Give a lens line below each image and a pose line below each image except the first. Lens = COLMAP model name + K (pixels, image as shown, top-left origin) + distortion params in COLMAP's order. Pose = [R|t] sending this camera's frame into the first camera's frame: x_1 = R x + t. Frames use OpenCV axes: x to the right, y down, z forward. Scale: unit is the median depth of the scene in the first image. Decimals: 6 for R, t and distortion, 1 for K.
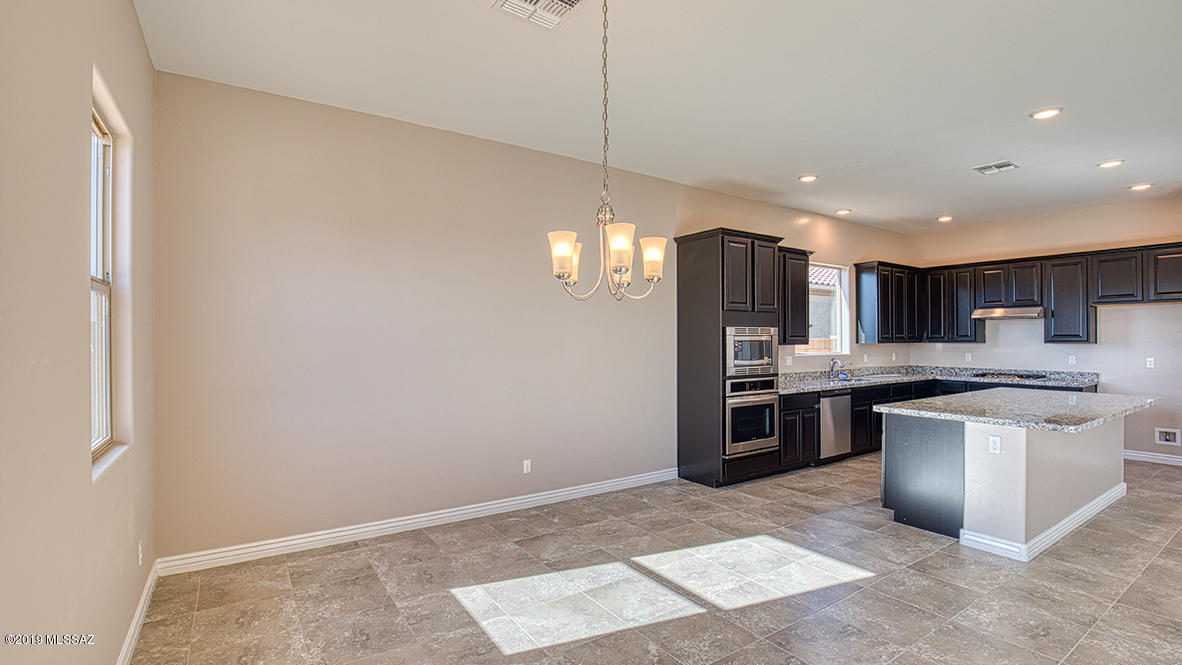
lens RADIAL K [[537.5, 0, 601.2], [0, 537.5, 337.6], [0, 0, 1]] dist [-0.039911, 0.008508]
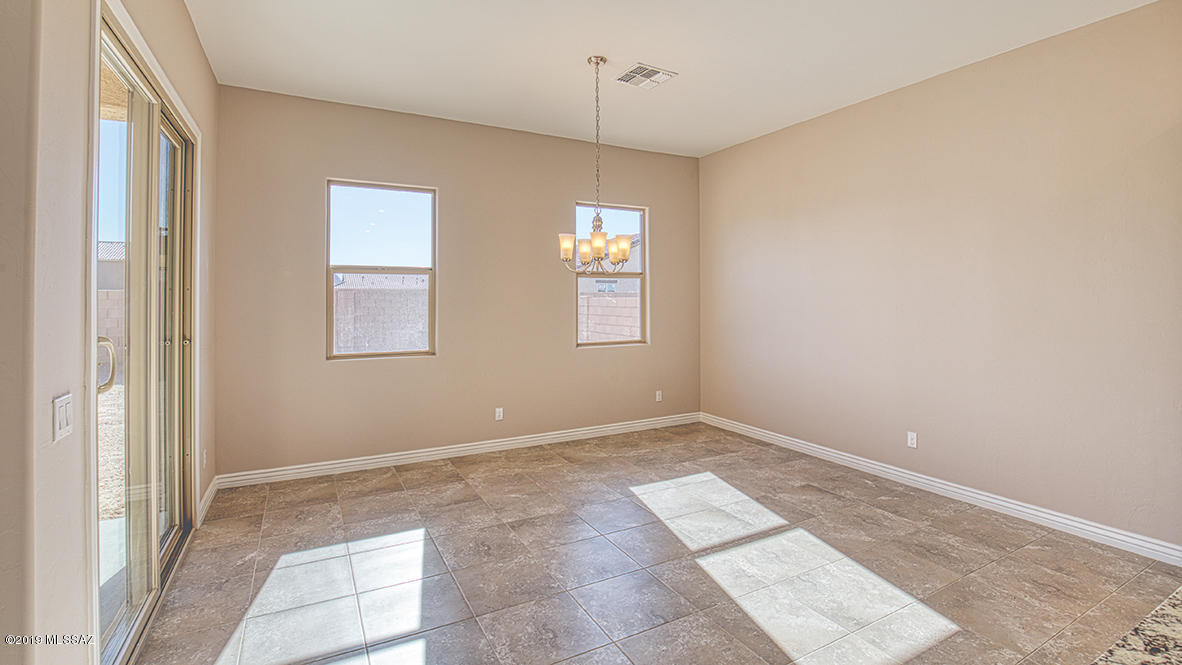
lens RADIAL K [[534.5, 0, 601.4], [0, 534.5, 292.7], [0, 0, 1]] dist [-0.029538, 0.000346]
pose [[-0.092700, -0.010982, -0.995634, 0.650128], [0.003916, 0.999927, -0.011394, 0.001404], [0.995686, -0.004955, -0.092650, 0.462882]]
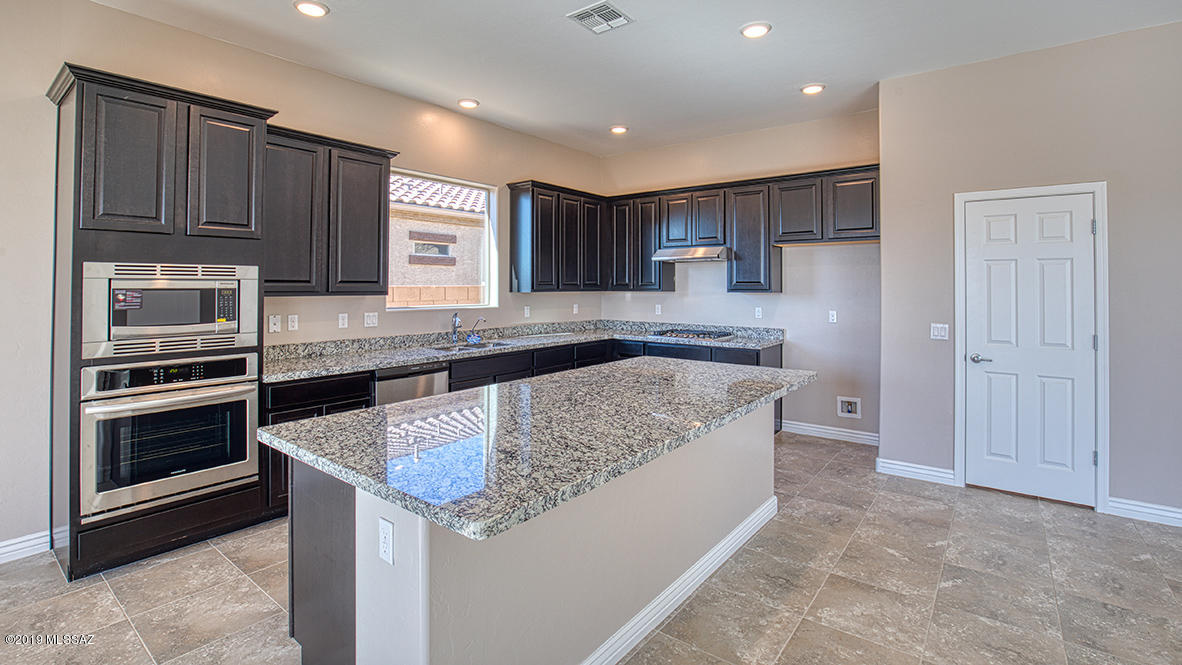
lens RADIAL K [[537.8, 0, 599.7], [0, 537.8, 277.7], [0, 0, 1]] dist [-0.037030, 0.007905]
pose [[0.950979, 0.007048, 0.309174, 0.490705], [-0.003241, 0.999912, -0.012826, -0.000430], [-0.309237, 0.011195, 0.950919, 0.344916]]
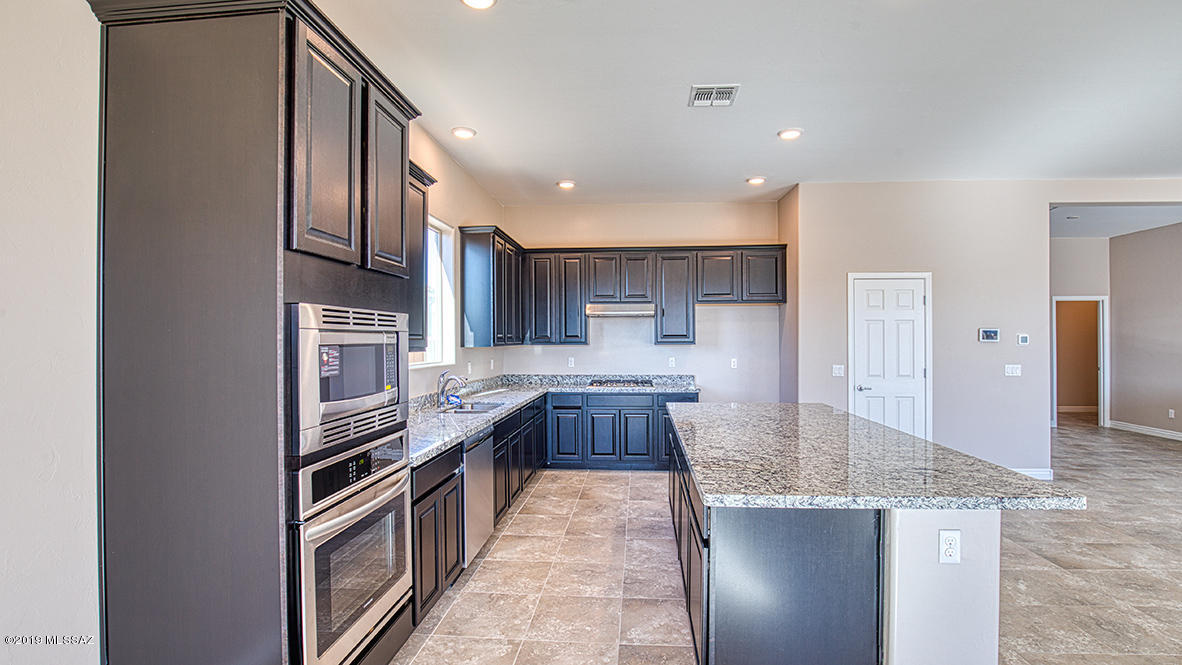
lens RADIAL K [[537.5, 0, 601.2], [0, 537.5, 337.6], [0, 0, 1]] dist [-0.039911, 0.008508]
pose [[0.625289, 0.001424, 0.780392, 0.089536], [0.001413, 0.999995, -0.002956, 0.001708], [-0.780392, 0.002951, 0.625284, 0.596926]]
